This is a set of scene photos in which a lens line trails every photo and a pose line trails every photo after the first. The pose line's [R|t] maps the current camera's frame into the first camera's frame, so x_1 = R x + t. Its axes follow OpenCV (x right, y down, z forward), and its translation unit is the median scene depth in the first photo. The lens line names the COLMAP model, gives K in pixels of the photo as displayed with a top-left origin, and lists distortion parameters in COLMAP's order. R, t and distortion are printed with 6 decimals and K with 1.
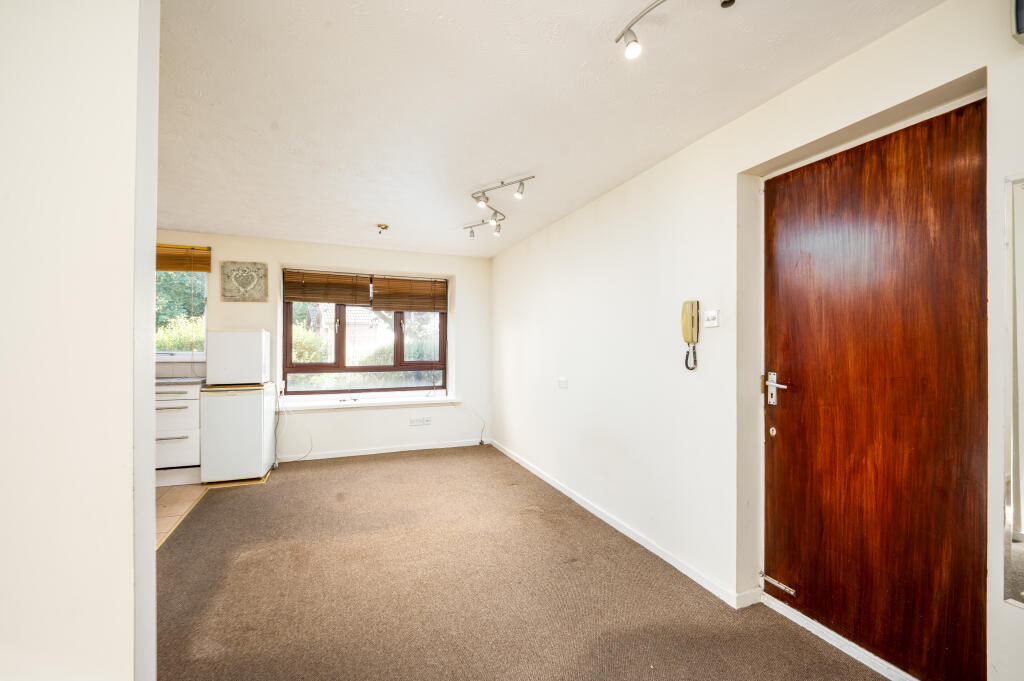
lens RADIAL K [[425.5, 0, 516.1], [0, 425.5, 337.4], [0, 0, 1]] dist [0.022272, -0.021986]
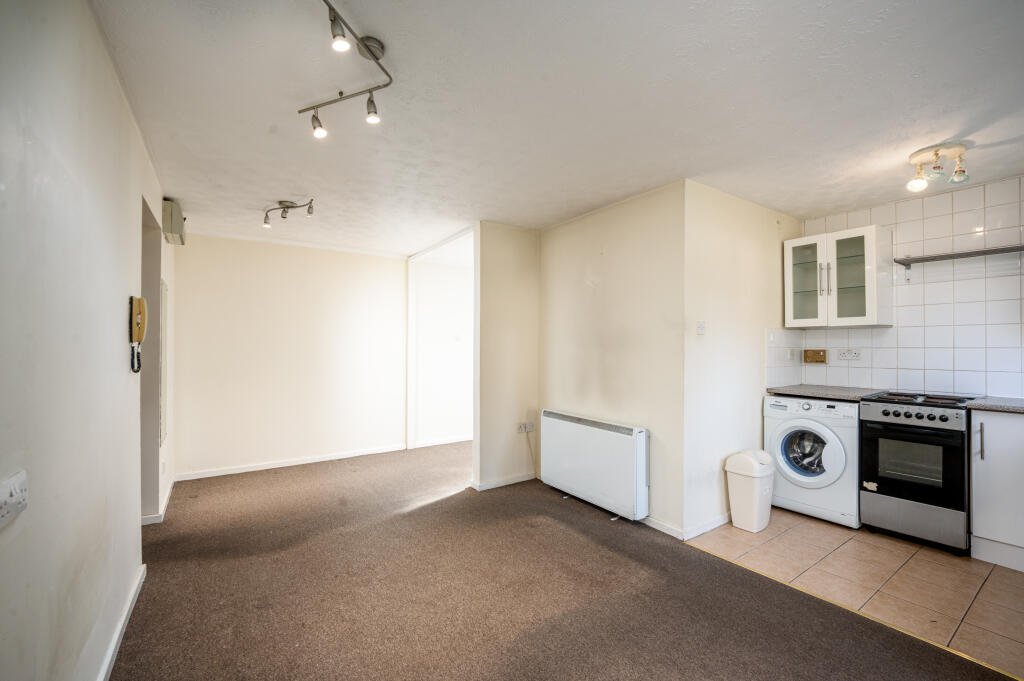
lens RADIAL K [[425.5, 0, 516.1], [0, 425.5, 337.4], [0, 0, 1]] dist [0.022272, -0.021986]
pose [[-0.976634, -0.009614, -0.214694, -0.094359], [-0.001588, 0.999294, -0.037524, 0.017703], [0.214903, -0.036306, -0.975960, 1.070680]]
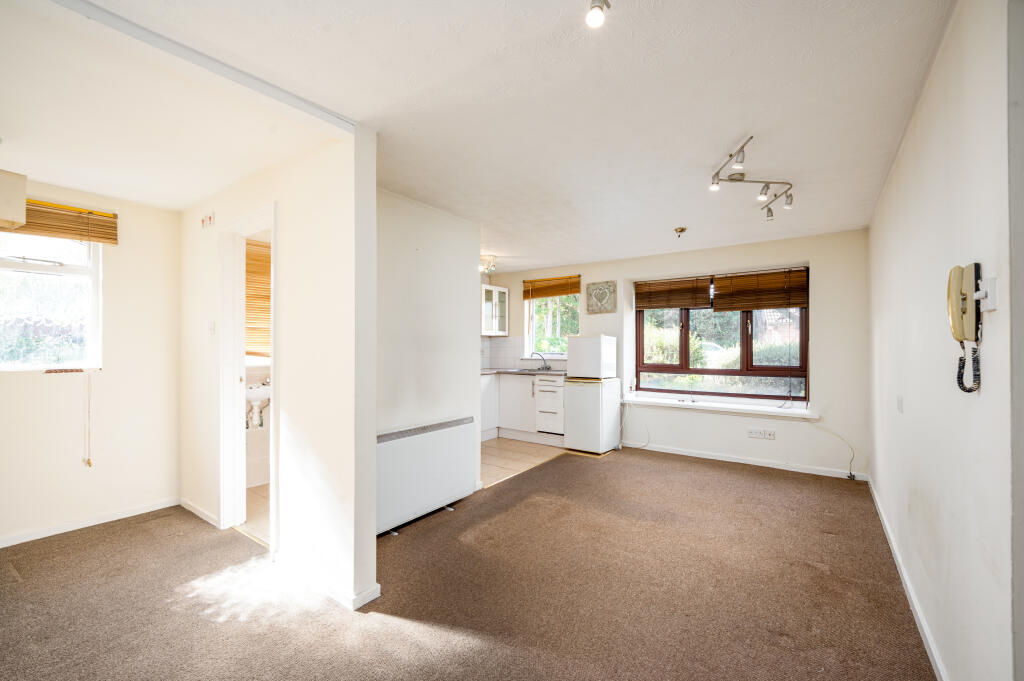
lens RADIAL K [[425.5, 0, 516.1], [0, 425.5, 337.4], [0, 0, 1]] dist [0.022272, -0.021986]
pose [[0.532186, -0.022668, -0.846324, 0.293457], [0.018146, 0.999717, -0.015366, 0.002310], [0.846433, -0.007180, 0.532447, 0.116272]]
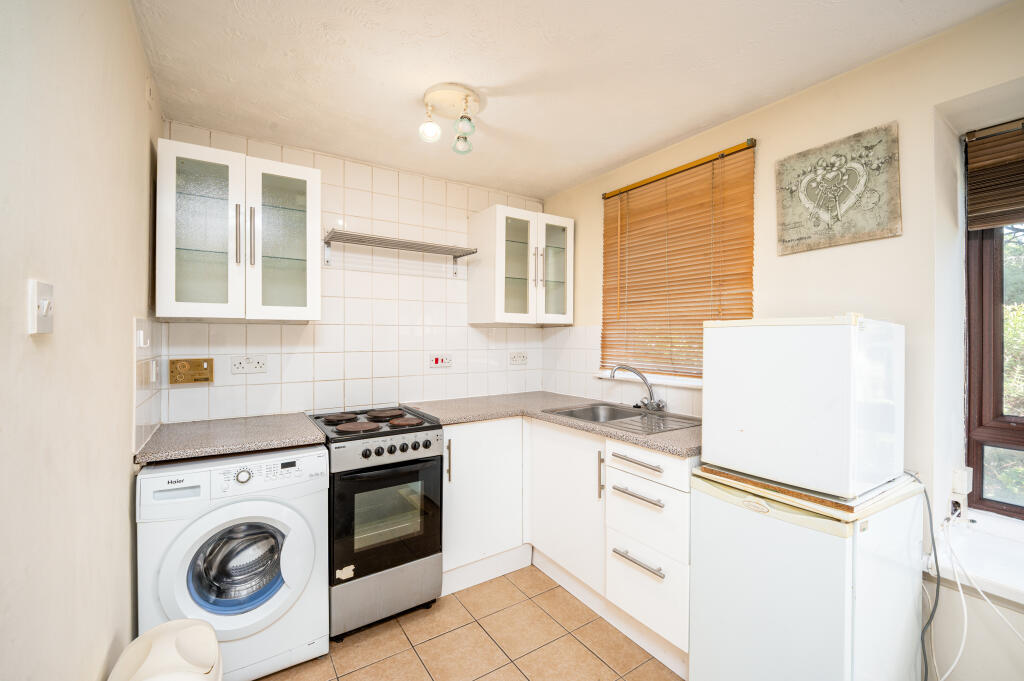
lens RADIAL K [[425.5, 0, 516.1], [0, 425.5, 337.4], [0, 0, 1]] dist [0.022272, -0.021986]
pose [[0.196085, -0.002199, -0.980584, -0.313441], [0.019290, 0.999813, 0.001616, -0.008059], [0.980397, -0.019233, 0.196091, 0.642535]]
